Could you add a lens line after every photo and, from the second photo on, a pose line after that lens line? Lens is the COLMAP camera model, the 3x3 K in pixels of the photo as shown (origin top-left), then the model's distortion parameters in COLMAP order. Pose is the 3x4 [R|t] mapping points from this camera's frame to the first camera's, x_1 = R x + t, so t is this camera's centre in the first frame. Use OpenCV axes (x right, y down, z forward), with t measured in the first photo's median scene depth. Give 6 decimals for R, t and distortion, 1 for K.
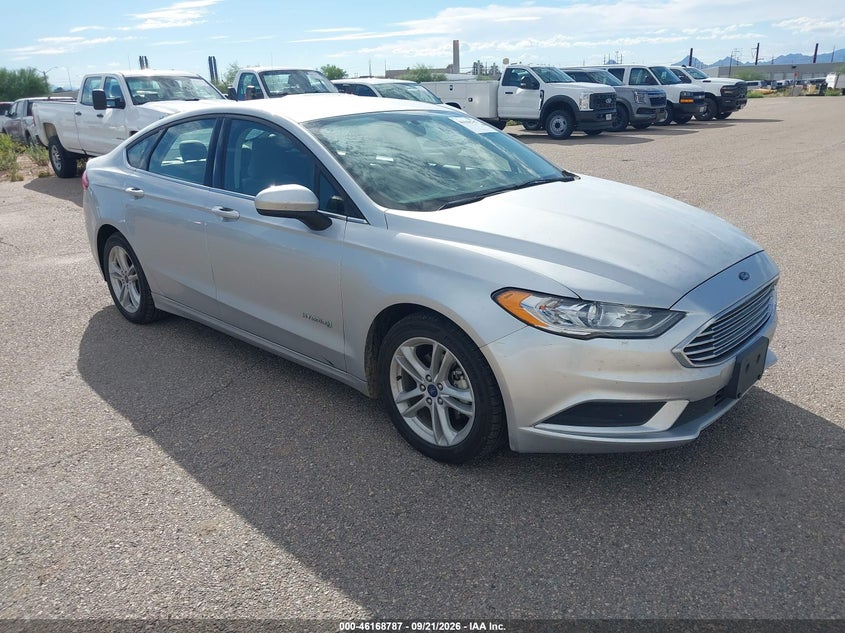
lens RADIAL K [[656.3, 0, 414.4], [0, 656.3, 315.9], [0, 0, 1]] dist [0.011543, -0.048201]
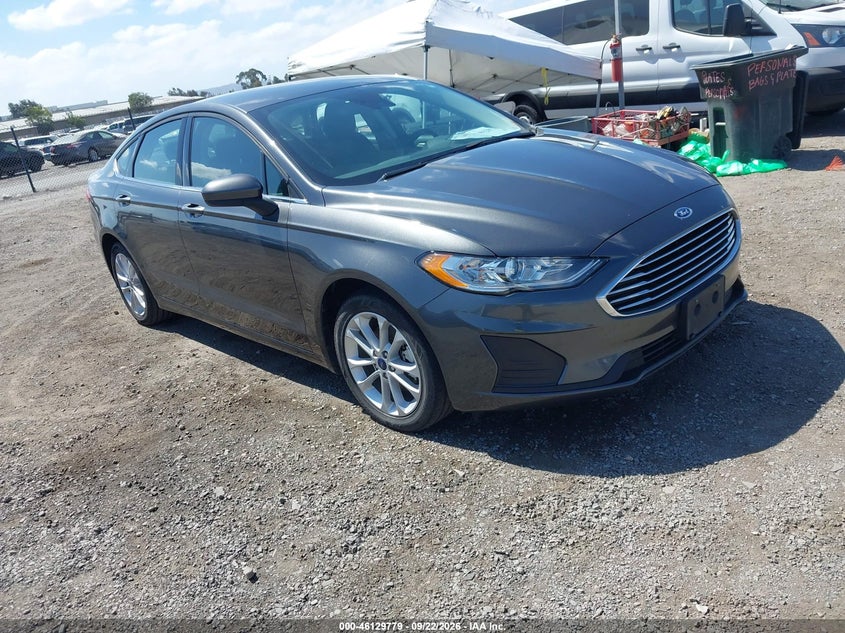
lens RADIAL K [[656.3, 0, 416.3], [0, 656.3, 313.4], [0, 0, 1]] dist [0.011543, -0.048201]
pose [[0.990017, -0.097986, -0.101314, 0.189231], [0.100699, 0.994673, 0.022010, 0.023557], [0.098618, -0.031992, 0.994611, 0.003810]]
